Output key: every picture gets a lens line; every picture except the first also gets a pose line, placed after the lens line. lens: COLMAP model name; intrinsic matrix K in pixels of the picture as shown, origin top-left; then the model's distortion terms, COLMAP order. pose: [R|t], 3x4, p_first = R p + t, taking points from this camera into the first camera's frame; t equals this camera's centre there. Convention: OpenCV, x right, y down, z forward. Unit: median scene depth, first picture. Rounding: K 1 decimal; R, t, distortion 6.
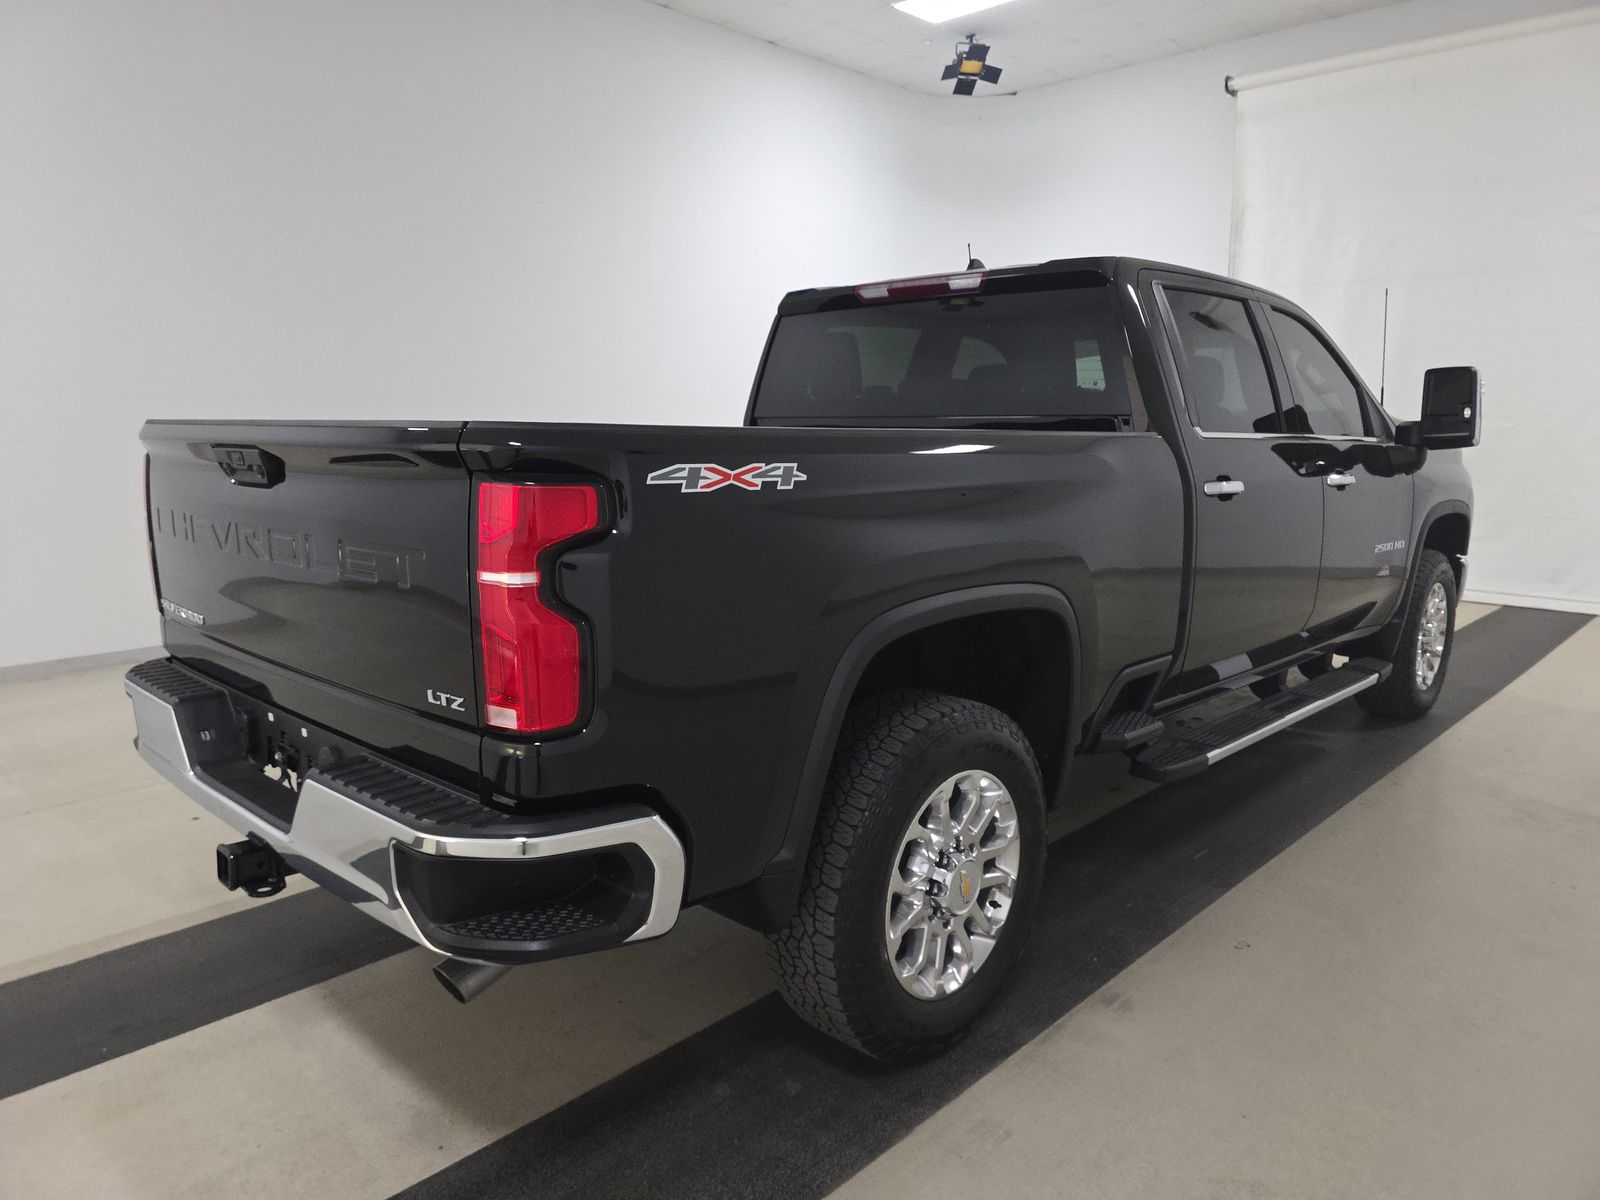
lens RADIAL K [[1075.9, 0, 791.4], [0, 1075.9, 600.4], [0, 0, 1]] dist [0.049986, -0.002604]
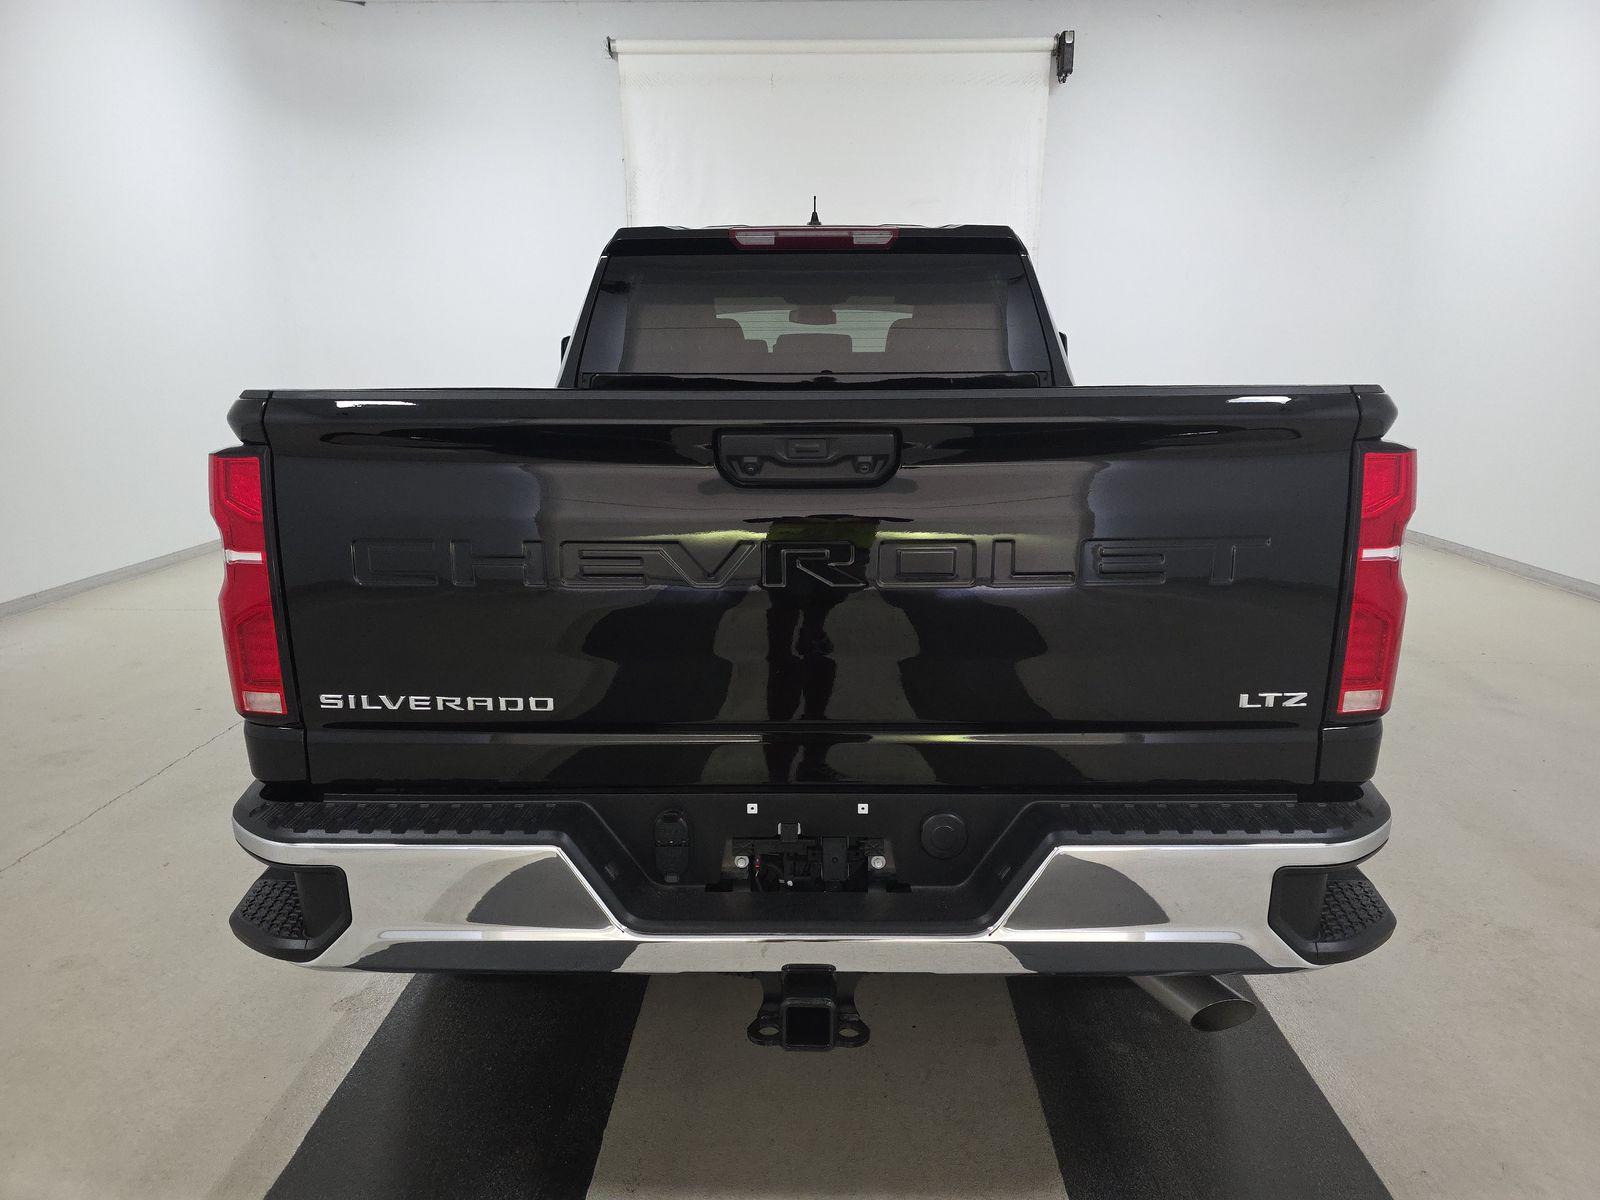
lens RADIAL K [[1075.9, 0, 791.4], [0, 1075.9, 600.4], [0, 0, 1]] dist [0.049986, -0.002604]
pose [[0.736619, -0.157590, 0.657692, -0.535464], [0.127951, 0.987384, 0.093282, -0.055765], [-0.664095, 0.015439, 0.747489, 0.265406]]
